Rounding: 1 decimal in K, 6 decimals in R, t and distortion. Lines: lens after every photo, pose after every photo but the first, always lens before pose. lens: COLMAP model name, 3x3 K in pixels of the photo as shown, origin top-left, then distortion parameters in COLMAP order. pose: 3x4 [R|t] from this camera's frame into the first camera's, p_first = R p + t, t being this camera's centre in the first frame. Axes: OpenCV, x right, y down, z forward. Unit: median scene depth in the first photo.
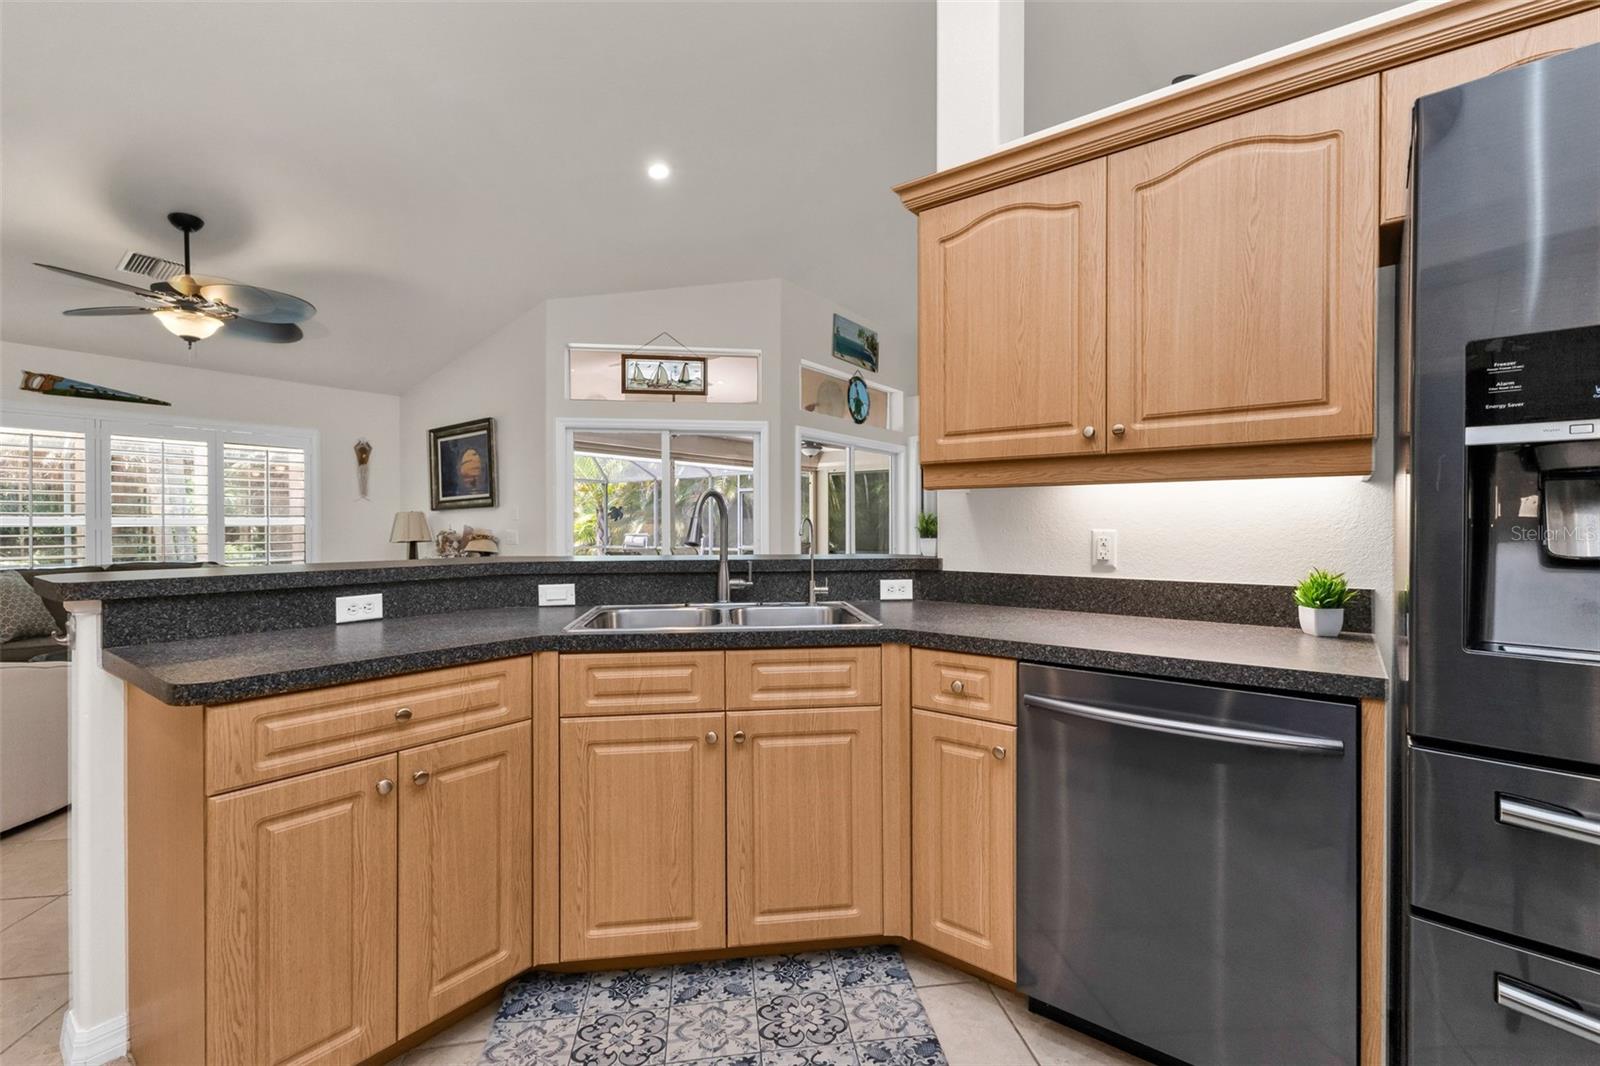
lens RADIAL K [[697.0, 0, 803.0], [0, 697.0, 524.5], [0, 0, 1]] dist [0.011330, -0.002737]
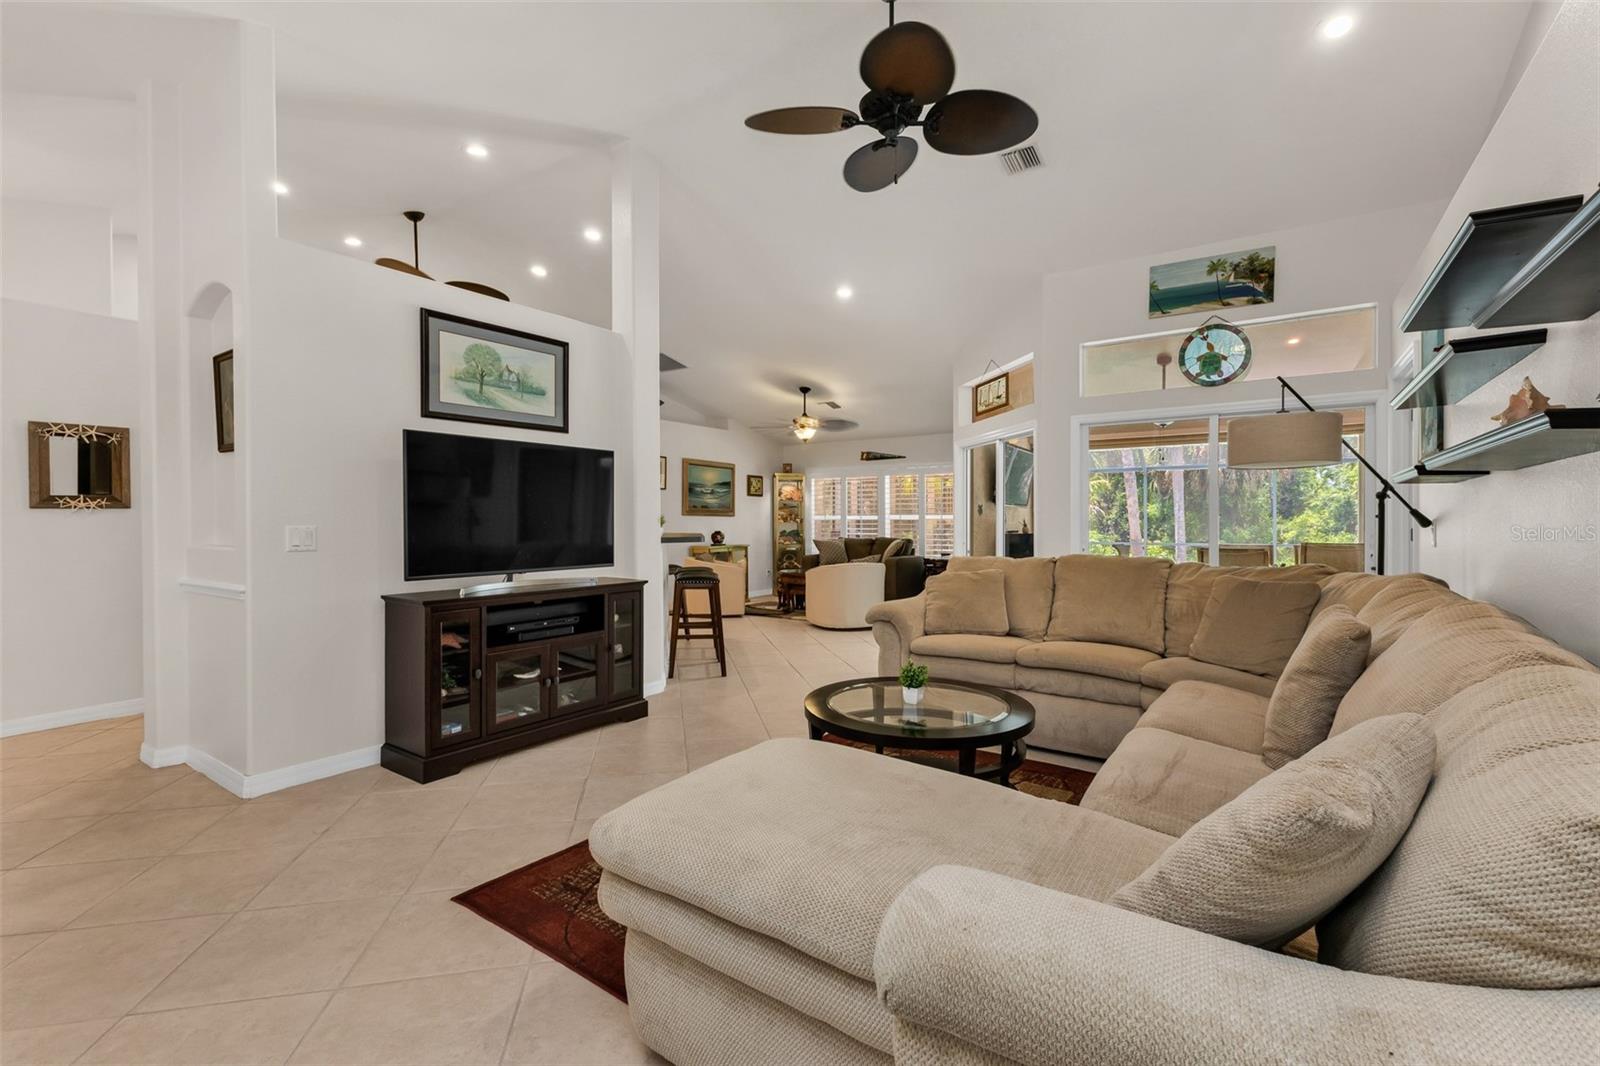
lens RADIAL K [[697.0, 0, 793.2], [0, 697.0, 518.6], [0, 0, 1]] dist [0.011330, -0.002737]
pose [[0.031608, 0.000241, -0.999500, 1.428592], [0.004777, 0.999989, 0.000392, -0.004148], [0.999489, -0.004787, 0.031607, 0.885919]]
